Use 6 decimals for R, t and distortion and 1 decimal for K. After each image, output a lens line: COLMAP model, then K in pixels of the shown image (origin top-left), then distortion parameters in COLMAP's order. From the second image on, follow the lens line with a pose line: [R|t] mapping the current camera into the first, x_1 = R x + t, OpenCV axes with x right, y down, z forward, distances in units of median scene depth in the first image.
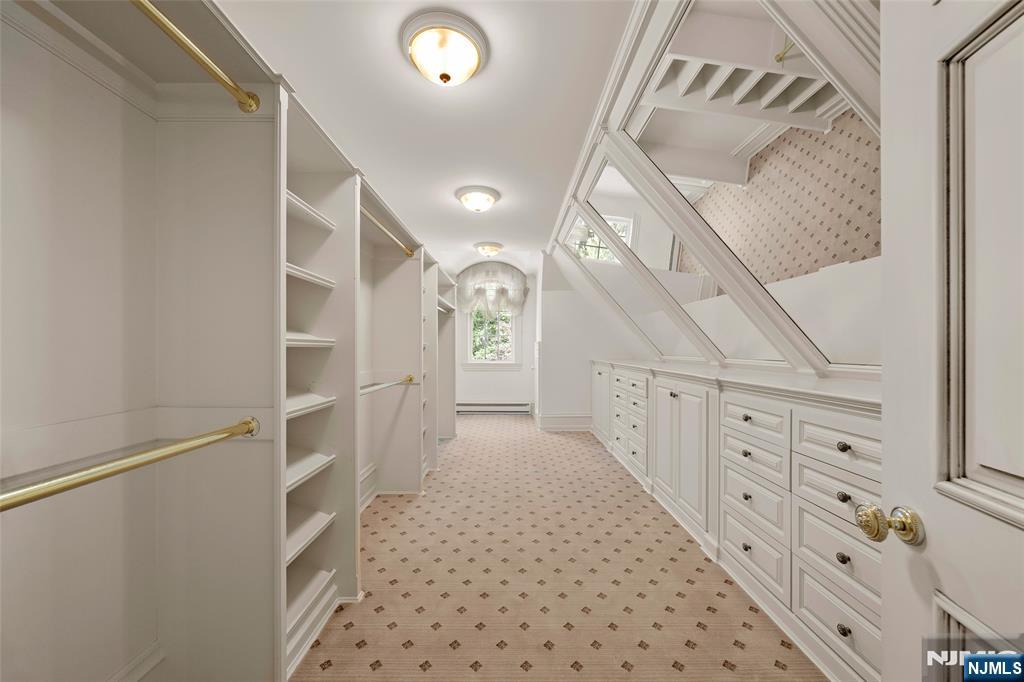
lens RADIAL K [[355.6, 0, 512.5], [0, 355.6, 346.2], [0, 0, 1]] dist [-0.000113, -0.000053]
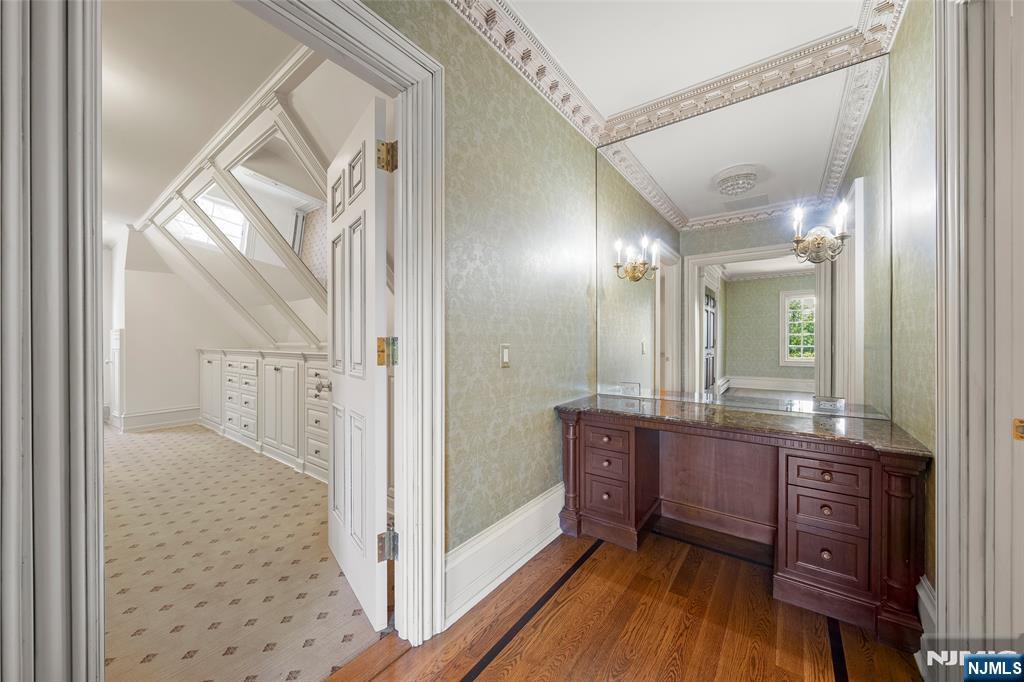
lens RADIAL K [[368.6, 0, 512.0], [0, 368.6, 341.7], [0, 0, 1]] dist [-0.009461, 0.000043]
pose [[0.601298, -0.003324, 0.799018, -0.109439], [-0.001617, 0.999984, 0.005377, 0.022891], [-0.799023, -0.004525, 0.601283, -0.498536]]
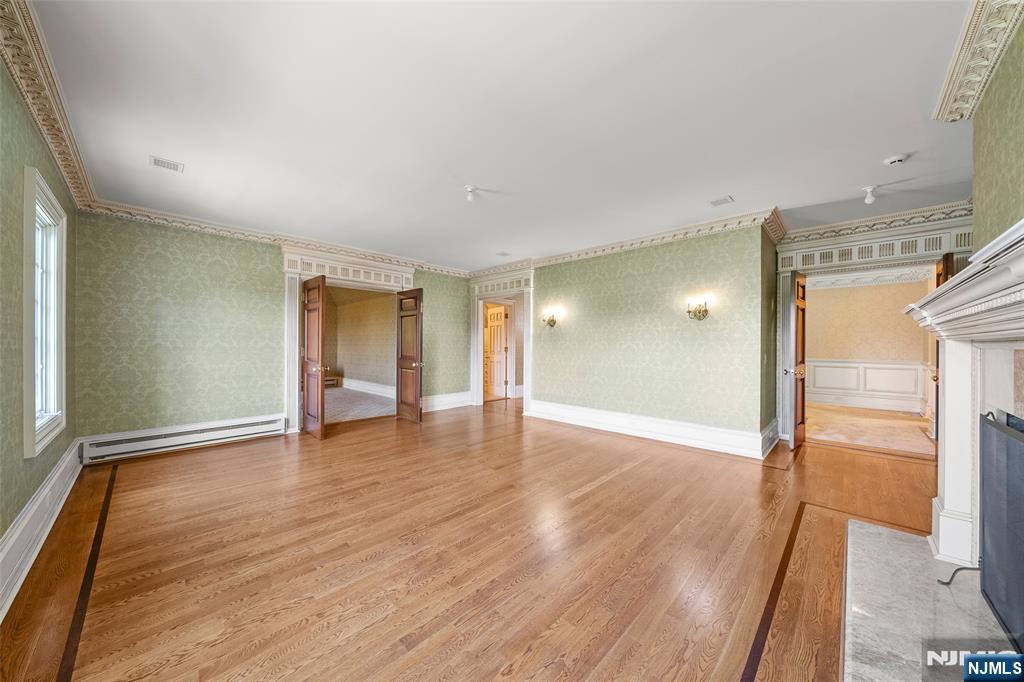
lens RADIAL K [[355.6, 0, 512.0], [0, 355.6, 344.9], [0, 0, 1]] dist [-0.000113, -0.000053]
pose [[0.696888, 0.002747, 0.717174, -3.137670], [-0.004519, 0.999990, 0.000560, -0.017512], [-0.717165, -0.003631, 0.696893, -3.300791]]
